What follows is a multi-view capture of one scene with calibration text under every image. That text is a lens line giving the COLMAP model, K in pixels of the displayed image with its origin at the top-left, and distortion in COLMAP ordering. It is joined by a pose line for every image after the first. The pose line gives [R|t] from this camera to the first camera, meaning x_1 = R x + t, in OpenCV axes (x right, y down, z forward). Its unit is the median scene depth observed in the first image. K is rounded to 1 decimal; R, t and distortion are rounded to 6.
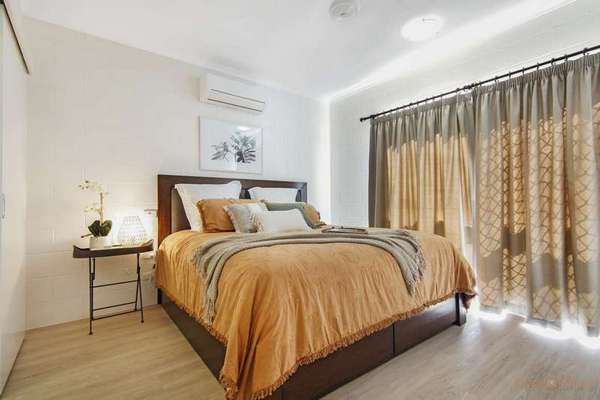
lens RADIAL K [[283.0, 0, 299.0], [0, 283.0, 205.8], [0, 0, 1]] dist [0.000397, -0.000538]
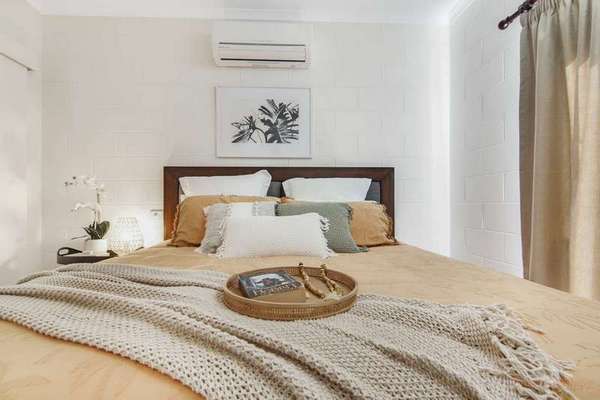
lens RADIAL K [[283.0, 0, 299.0], [0, 283.0, 205.8], [0, 0, 1]] dist [0.000397, -0.000538]
pose [[0.819271, 0.007980, -0.573351, 0.246898], [-0.008212, 0.999964, 0.002183, -0.002558], [0.573348, 0.002920, 0.819307, 0.482306]]
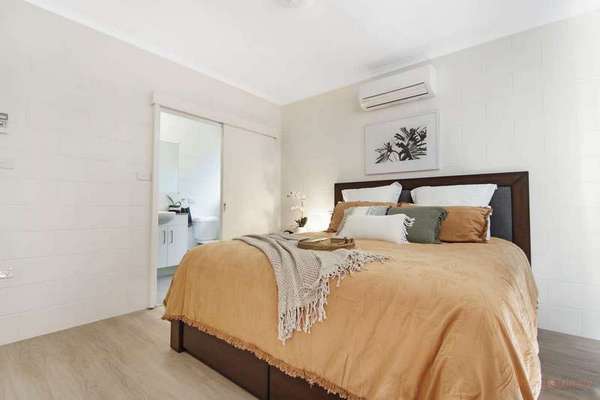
lens RADIAL K [[265.5, 0, 300.0], [0, 265.5, 200.0], [0, 0, 1]] dist [-0.000506, -0.000128]
pose [[0.233843, -0.017923, -0.972109, 0.542531], [-0.008978, 0.999748, -0.020592, -0.008234], [0.972233, 0.013543, 0.233623, 0.492458]]
